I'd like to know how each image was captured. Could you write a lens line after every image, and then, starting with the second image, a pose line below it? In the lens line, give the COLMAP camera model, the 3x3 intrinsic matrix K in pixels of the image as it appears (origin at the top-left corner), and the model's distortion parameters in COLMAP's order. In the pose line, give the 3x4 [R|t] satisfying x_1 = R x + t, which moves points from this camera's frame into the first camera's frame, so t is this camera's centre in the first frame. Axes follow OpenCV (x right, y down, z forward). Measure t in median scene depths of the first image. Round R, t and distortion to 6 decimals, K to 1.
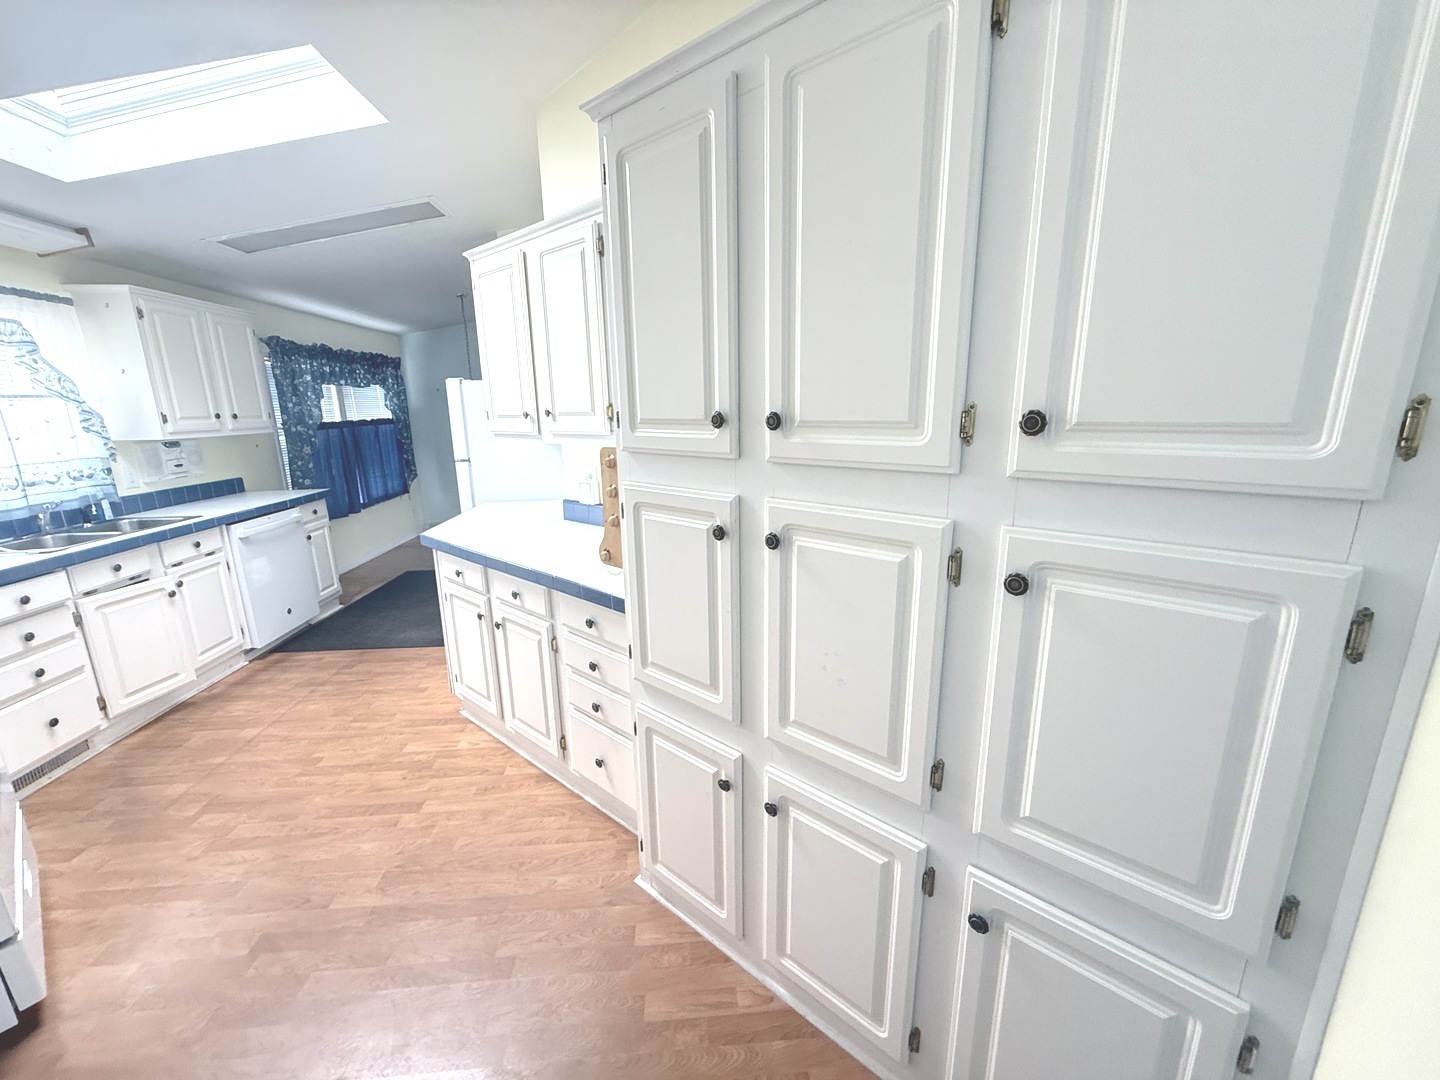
lens RADIAL K [[581.1, 0, 720.0], [0, 581.1, 540.0], [0, 0, 1]] dist [-0.001938, -0.000130]
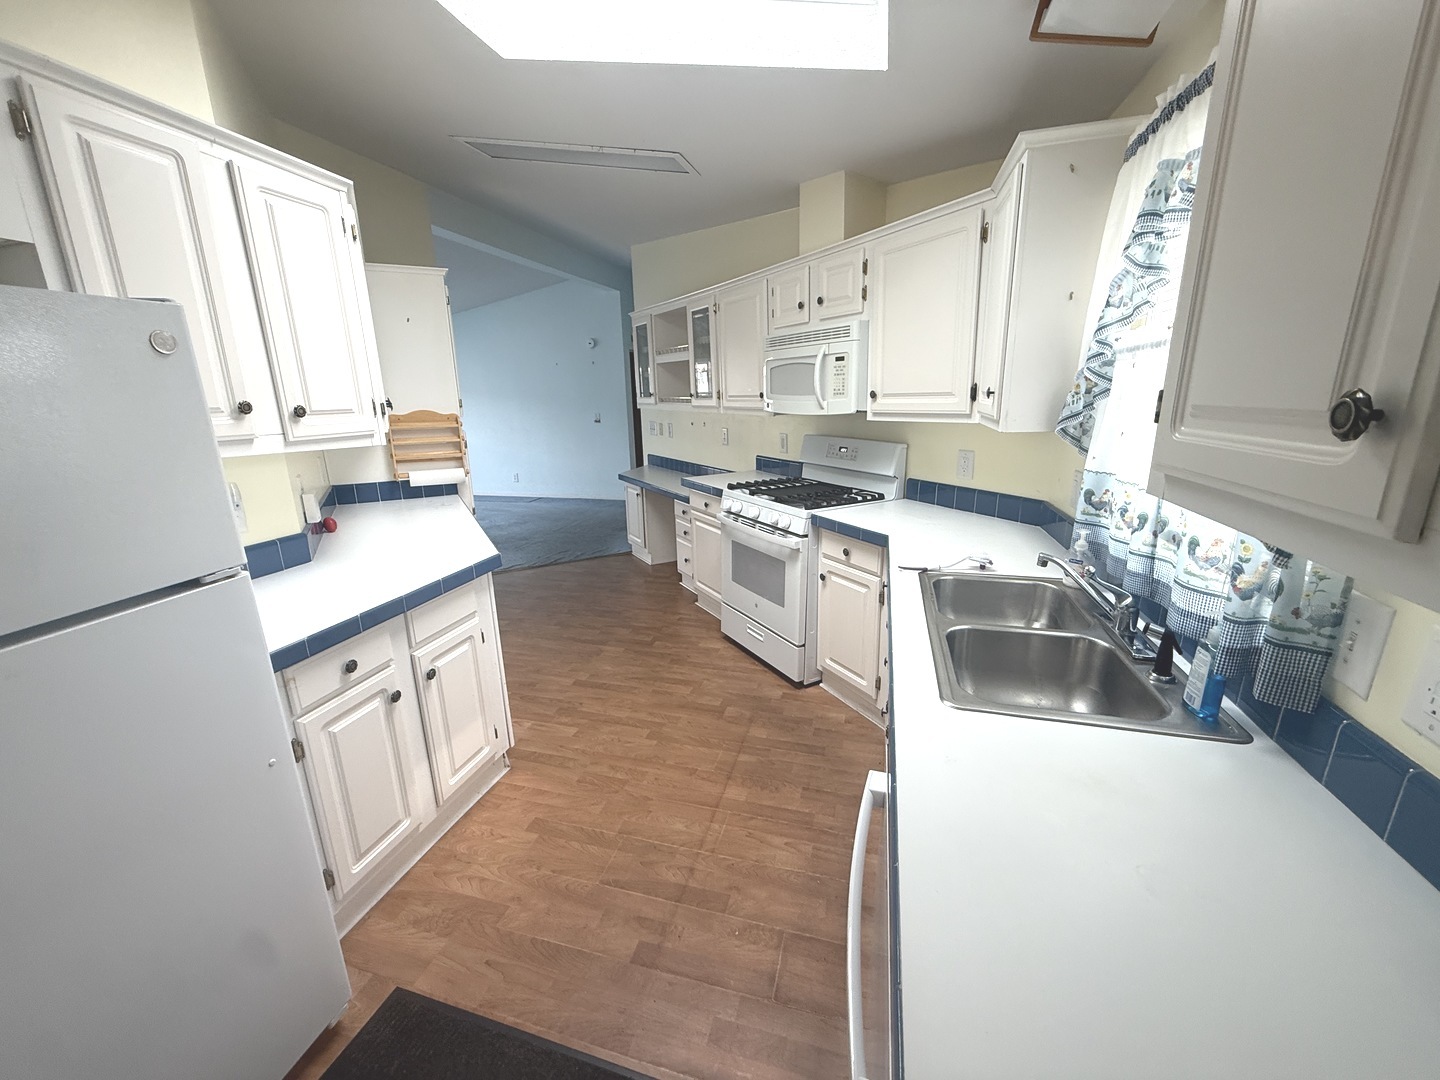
lens RADIAL K [[581.1, 0, 720.0], [0, 581.1, 540.0], [0, 0, 1]] dist [-0.001938, -0.000130]
pose [[-0.939864, -0.049570, 0.337932, -1.195331], [0.114575, 0.886323, 0.448670, -0.396669], [-0.321757, 0.460407, -0.827343, 1.733290]]
